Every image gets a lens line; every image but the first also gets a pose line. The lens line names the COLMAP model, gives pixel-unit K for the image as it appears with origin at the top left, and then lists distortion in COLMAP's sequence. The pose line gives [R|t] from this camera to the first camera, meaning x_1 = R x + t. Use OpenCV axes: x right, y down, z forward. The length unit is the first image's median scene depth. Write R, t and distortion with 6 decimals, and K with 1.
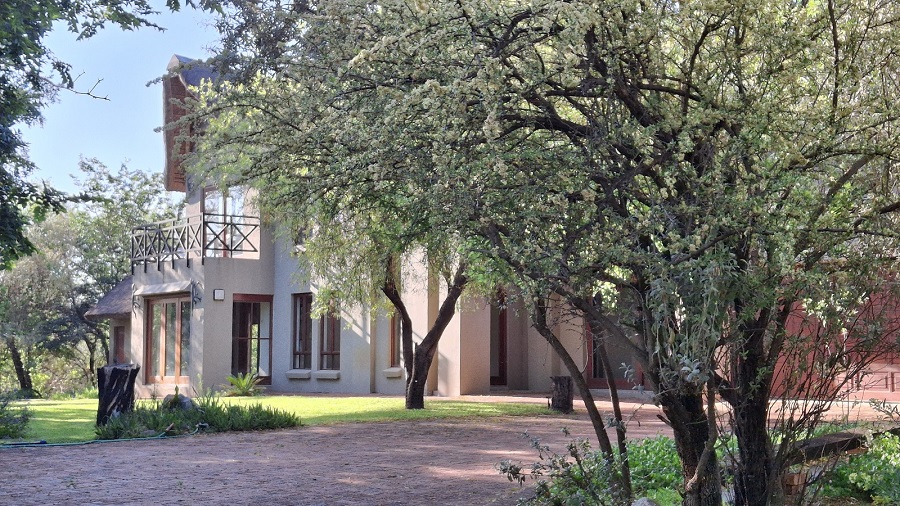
lens RADIAL K [[1334.6, 0, 450.0], [0, 1334.6, 253.0], [0, 0, 1]] dist [0.006116, 0.019237]
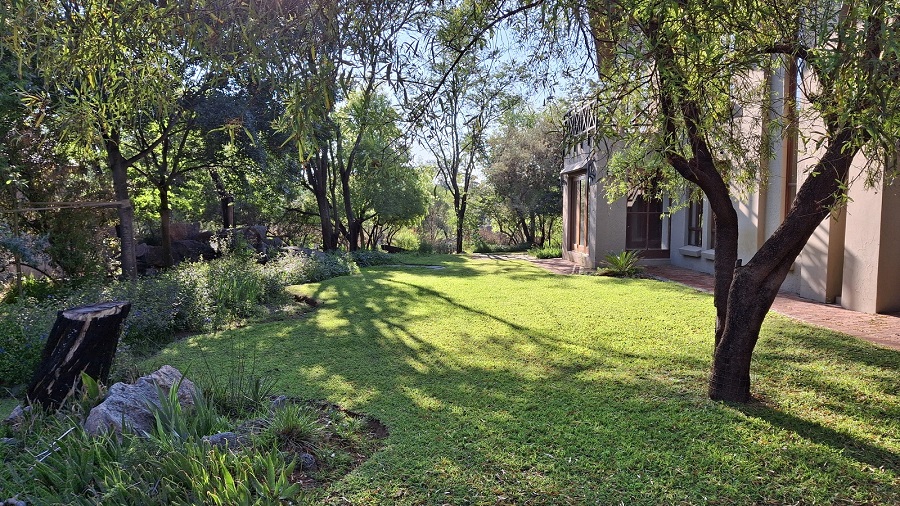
lens RADIAL K [[657.5, 0, 450.0], [0, 657.5, 253.0], [0, 0, 1]] dist [0.049891, -0.134870]
pose [[0.817188, 0.042630, -0.574792, 0.018270], [0.044989, 0.989501, 0.137347, 0.019175], [0.574612, -0.138098, 0.806691, 0.526812]]
